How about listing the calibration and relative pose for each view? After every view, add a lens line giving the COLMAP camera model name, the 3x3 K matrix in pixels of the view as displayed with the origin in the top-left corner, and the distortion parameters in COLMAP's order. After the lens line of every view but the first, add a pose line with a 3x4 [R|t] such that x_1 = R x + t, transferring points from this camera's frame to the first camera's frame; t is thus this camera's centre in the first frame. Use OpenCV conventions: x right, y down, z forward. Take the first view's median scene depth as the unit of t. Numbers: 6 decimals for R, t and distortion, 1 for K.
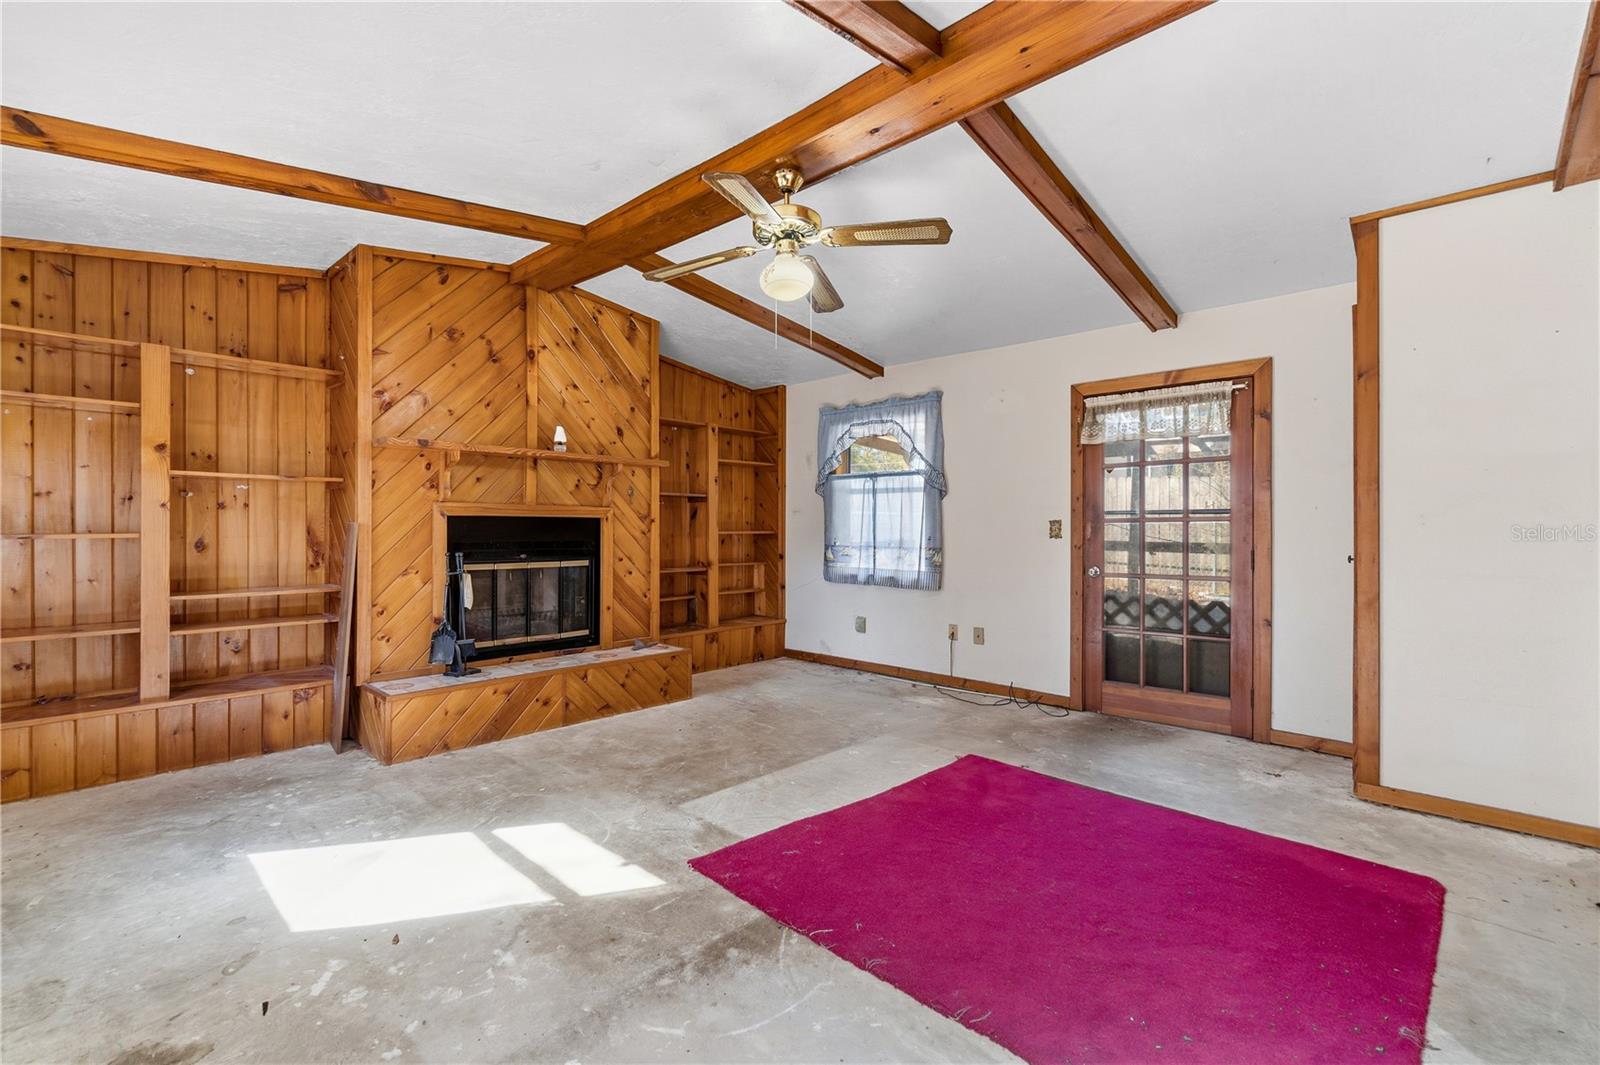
lens RADIAL K [[696.2, 0, 790.3], [0, 696.2, 528.9], [0, 0, 1]] dist [-0.004363, 0.000607]
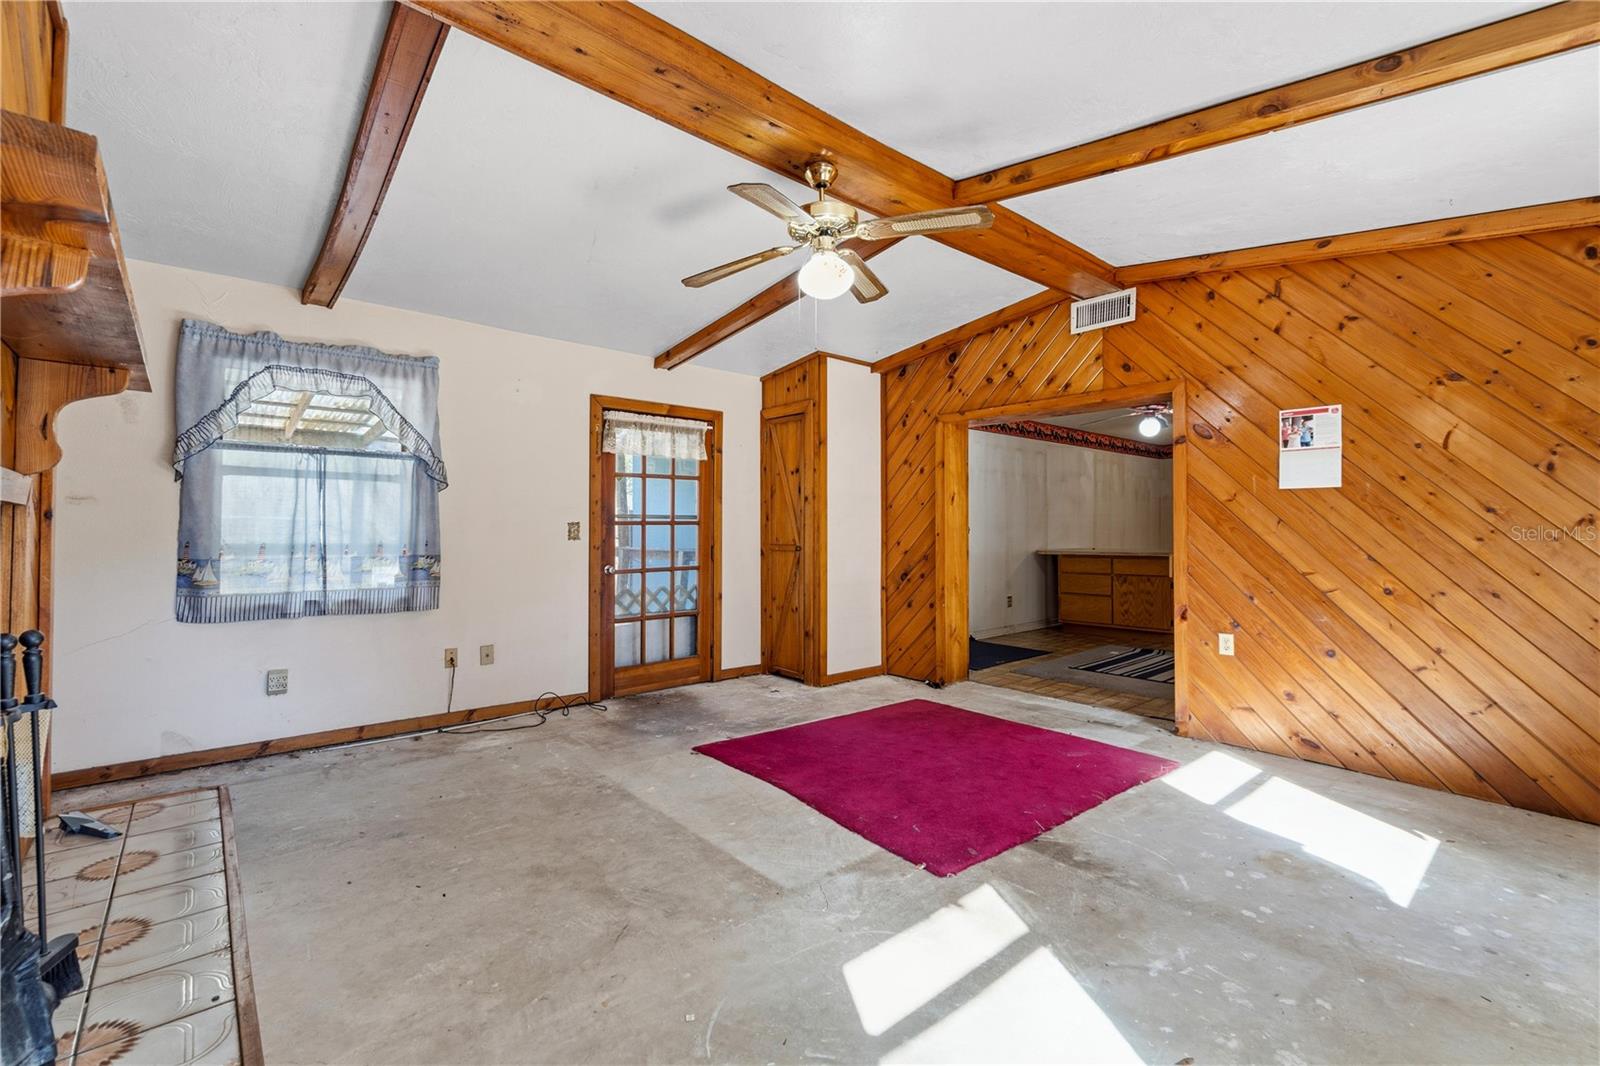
lens RADIAL K [[696.2, 0, 790.7], [0, 696.2, 516.4], [0, 0, 1]] dist [-0.004363, 0.000607]
pose [[0.104903, 0.017023, 0.994337, -0.704201], [0.000734, 0.999852, -0.017195, -0.003581], [-0.994482, 0.002534, 0.104875, 0.682848]]
